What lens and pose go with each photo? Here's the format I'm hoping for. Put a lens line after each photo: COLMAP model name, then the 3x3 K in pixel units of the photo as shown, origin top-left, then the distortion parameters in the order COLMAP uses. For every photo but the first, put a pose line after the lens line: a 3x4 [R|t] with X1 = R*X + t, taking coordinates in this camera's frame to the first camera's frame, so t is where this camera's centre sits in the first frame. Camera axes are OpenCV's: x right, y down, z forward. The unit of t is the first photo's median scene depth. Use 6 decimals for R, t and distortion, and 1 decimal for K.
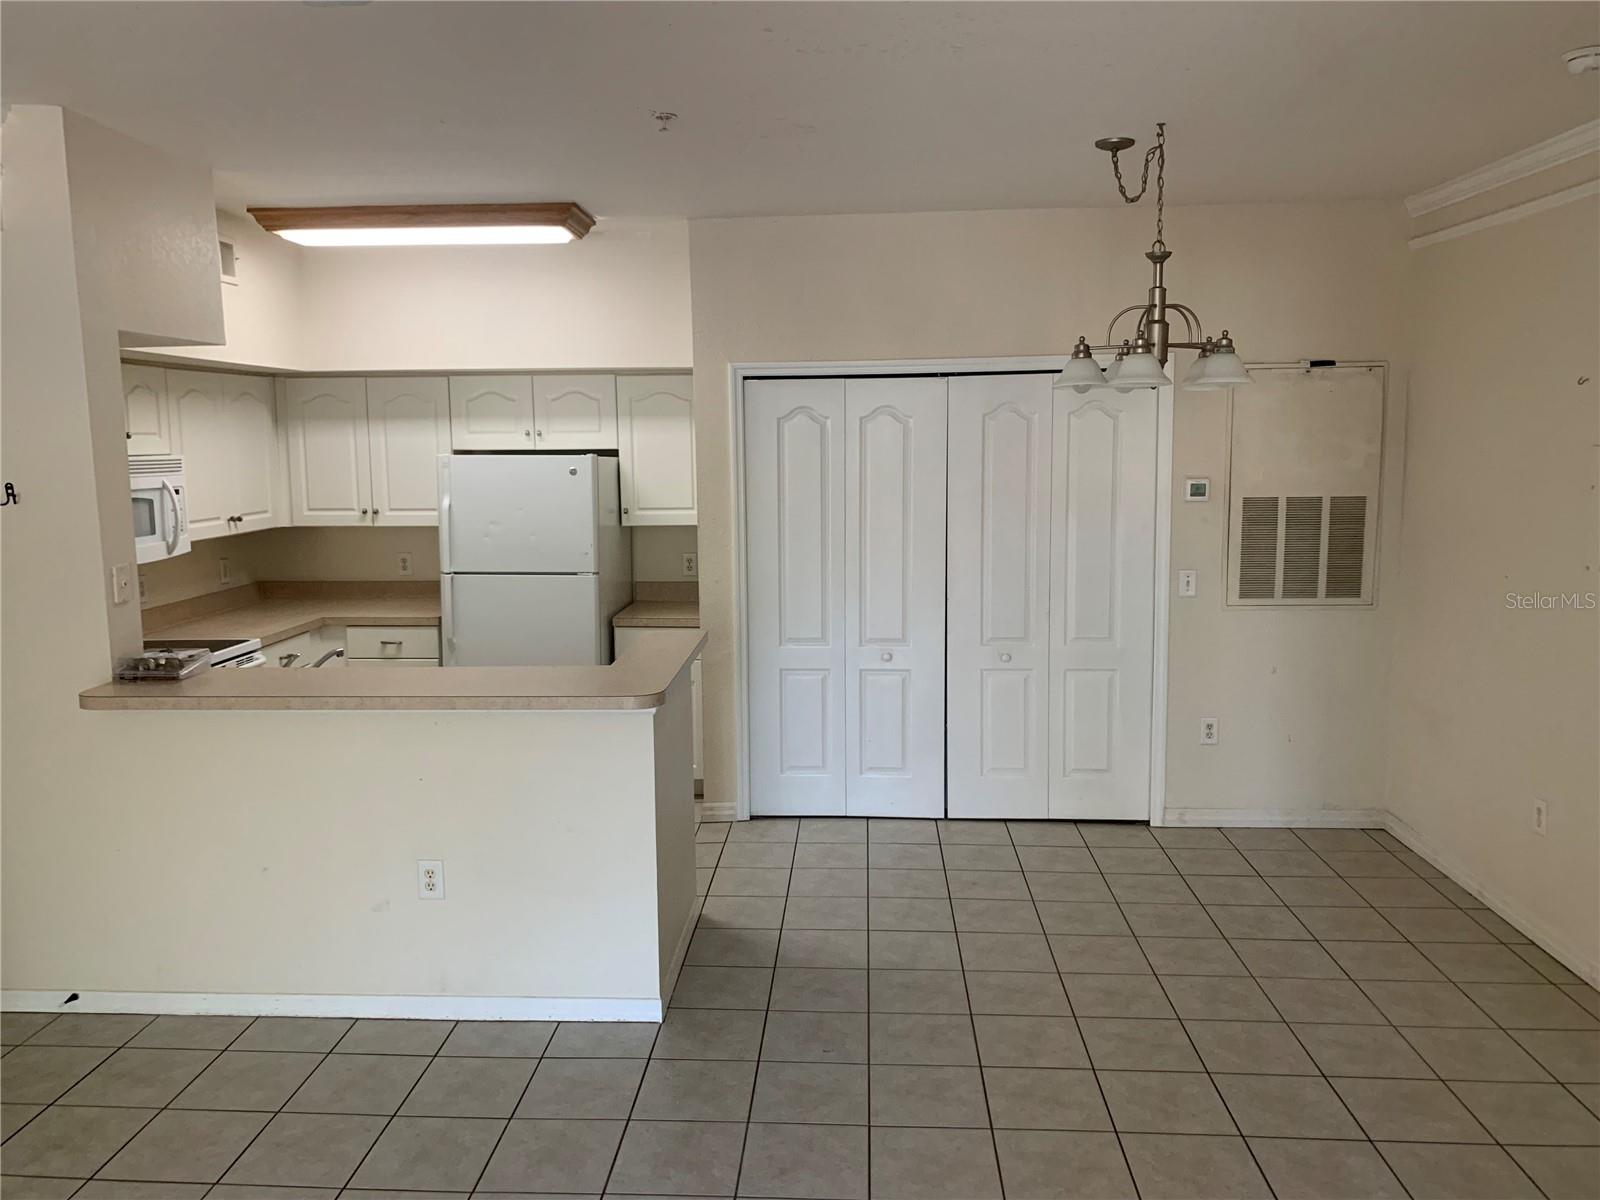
lens RADIAL K [[1218.9, 0, 792.0], [0, 1218.9, 589.5], [0, 0, 1]] dist [0.042560, -0.056656]
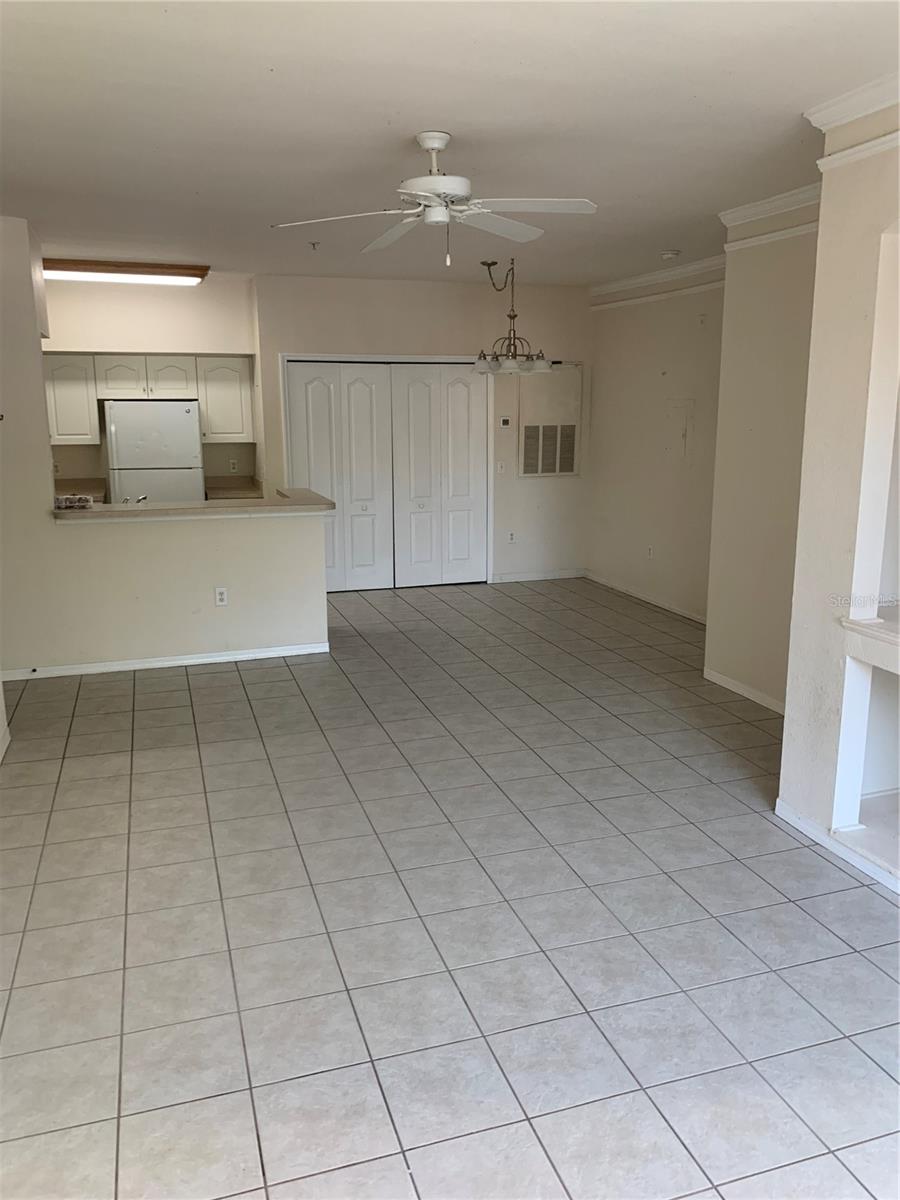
lens RADIAL K [[914.2, 0, 458.7], [0, 914.2, 605.3], [0, 0, 1]] dist [0.042560, -0.056656]
pose [[0.926853, -0.071748, 0.368504, -0.347179], [0.037428, 0.994337, 0.099459, 0.072806], [-0.373553, -0.078392, 0.924290, -0.455110]]
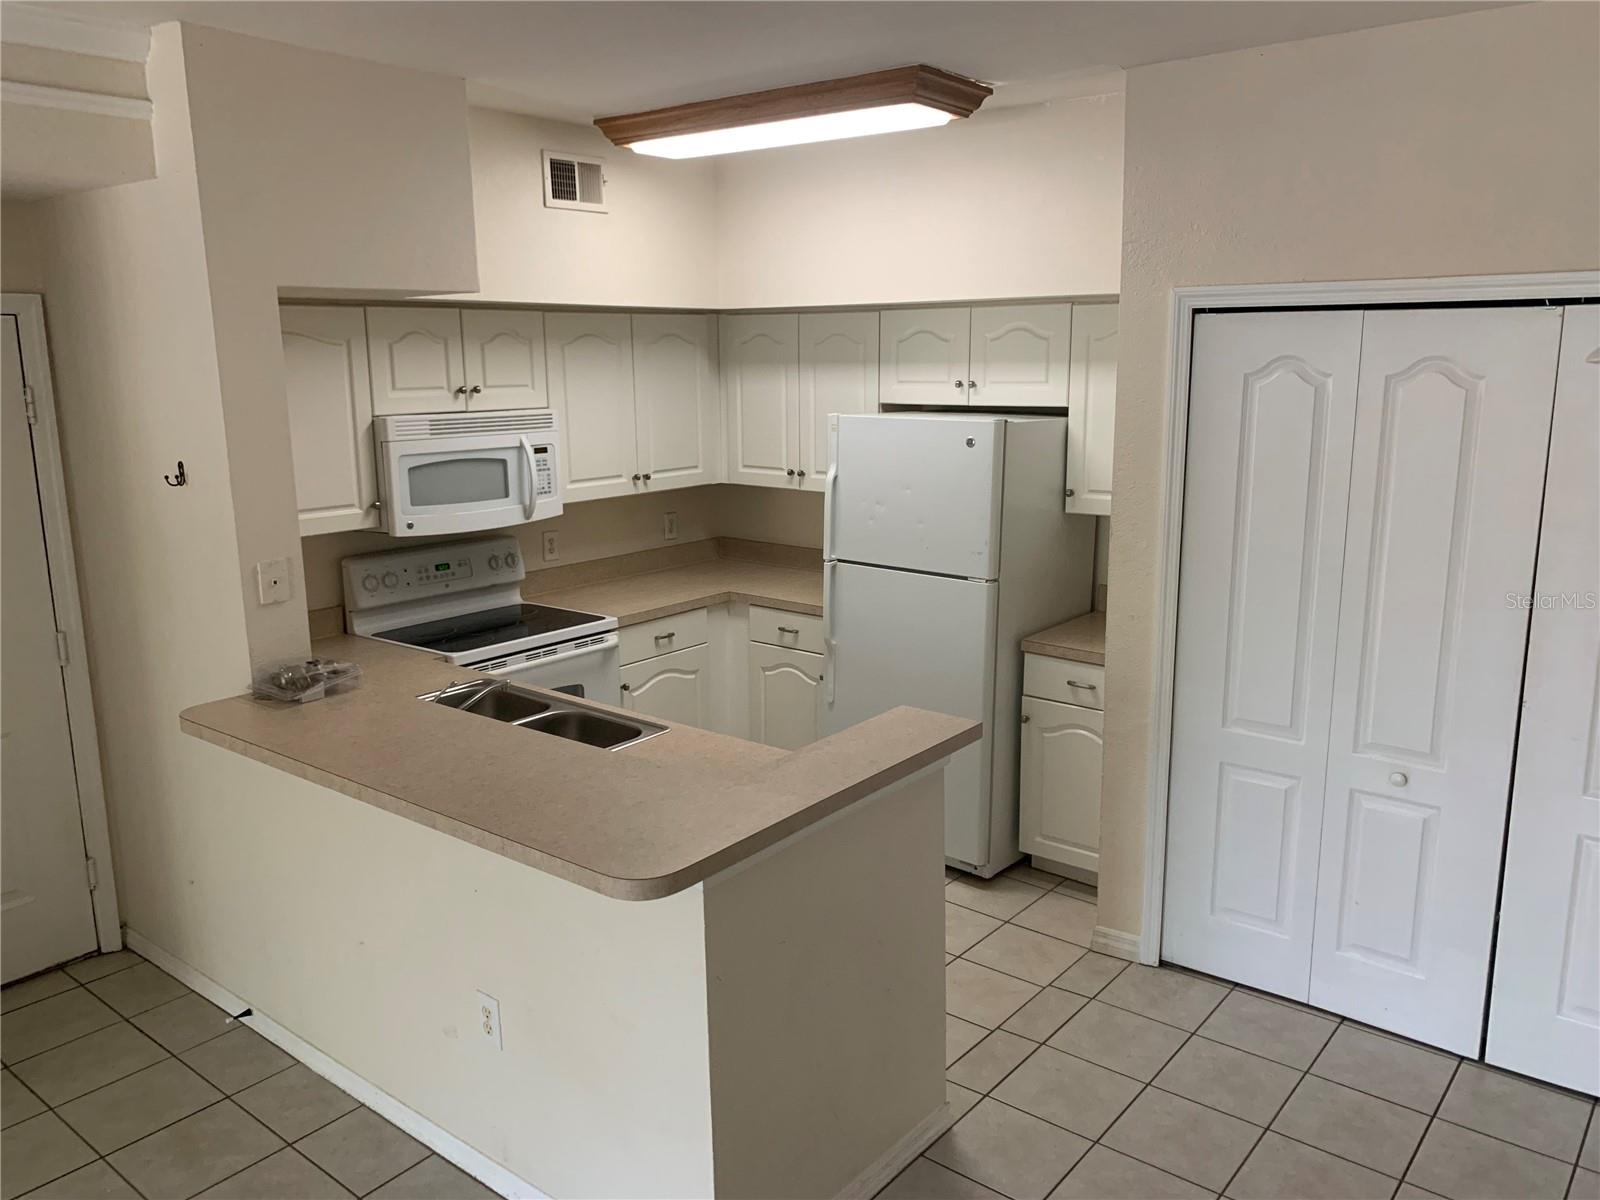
lens RADIAL K [[1218.9, 0, 800.4], [0, 1218.9, 590.5], [0, 0, 1]] dist [0.042560, -0.056656]
pose [[0.813599, 0.117307, -0.569470, 0.176754], [-0.072222, 0.992240, 0.101211, -0.078337], [0.576923, -0.041217, 0.815758, 0.349141]]
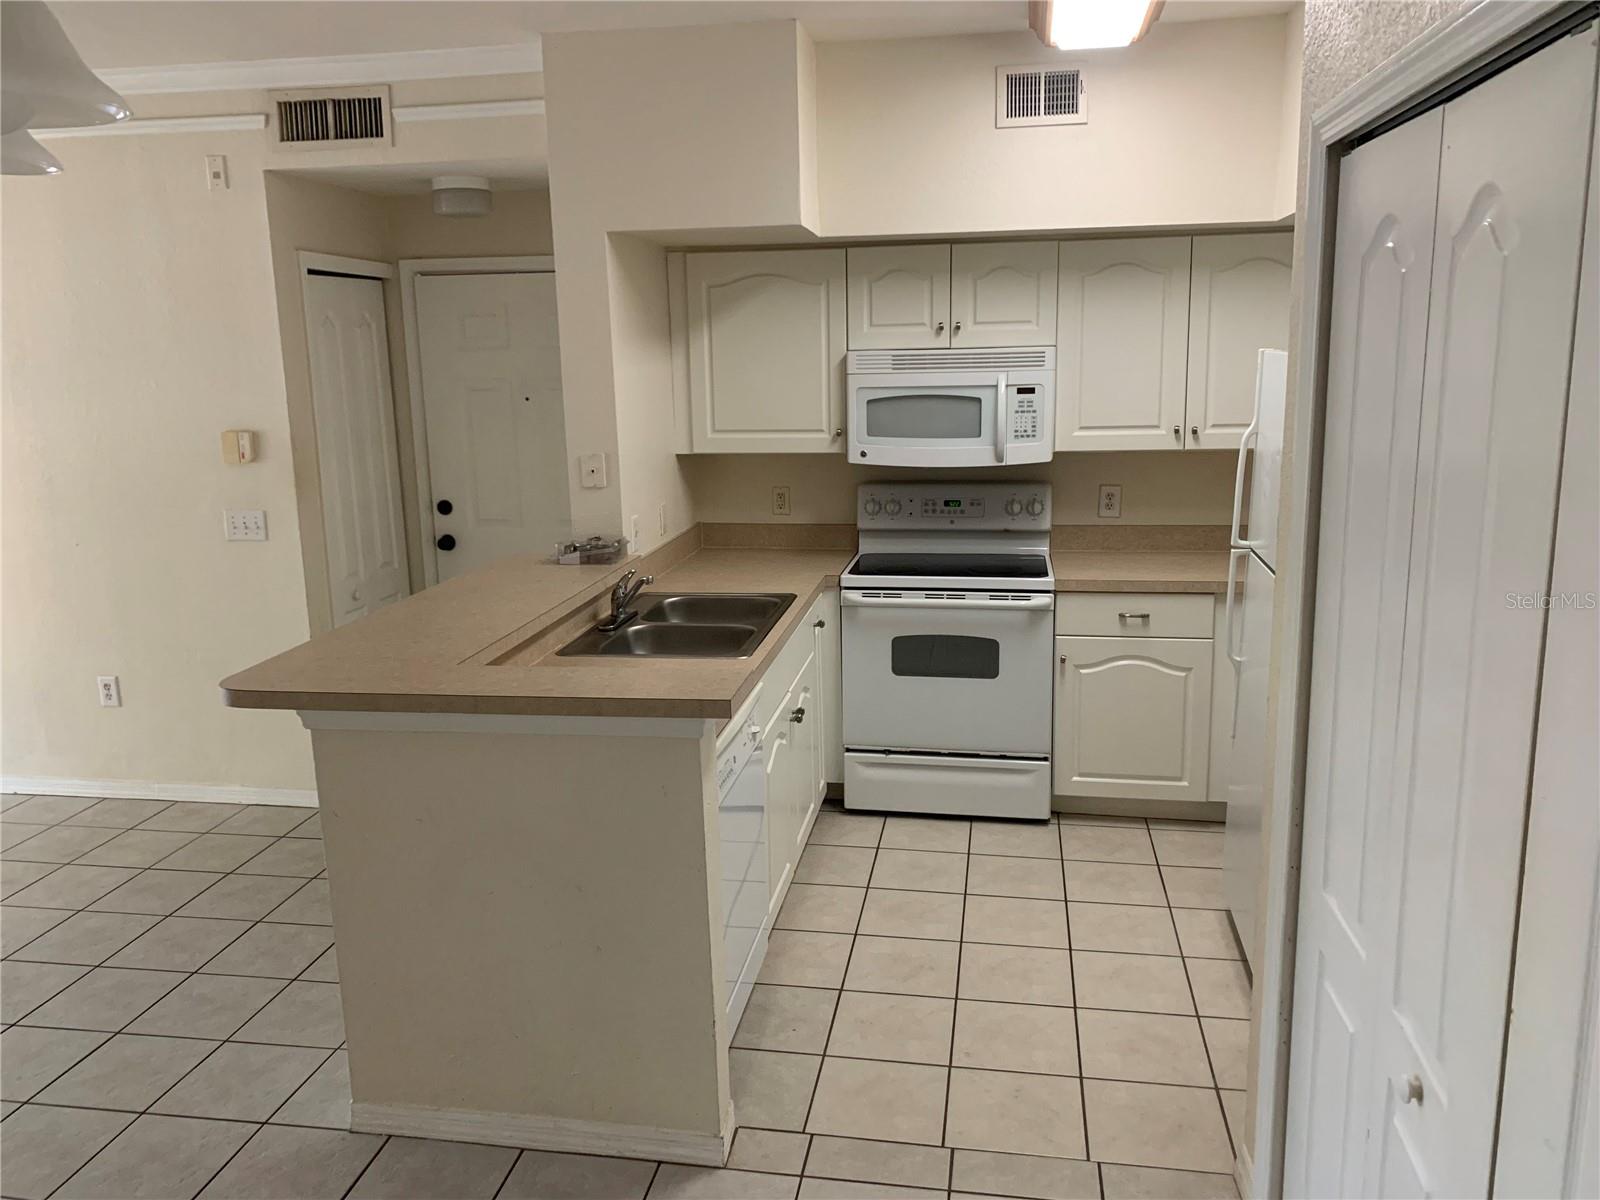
lens RADIAL K [[1218.9, 0, 788.3], [0, 1218.9, 587.8], [0, 0, 1]] dist [0.042560, -0.056656]
pose [[-0.124110, 0.205049, -0.970851, 0.363570], [-0.096701, 0.971259, 0.217497, -0.110685], [0.987545, 0.120876, -0.100714, 0.897358]]
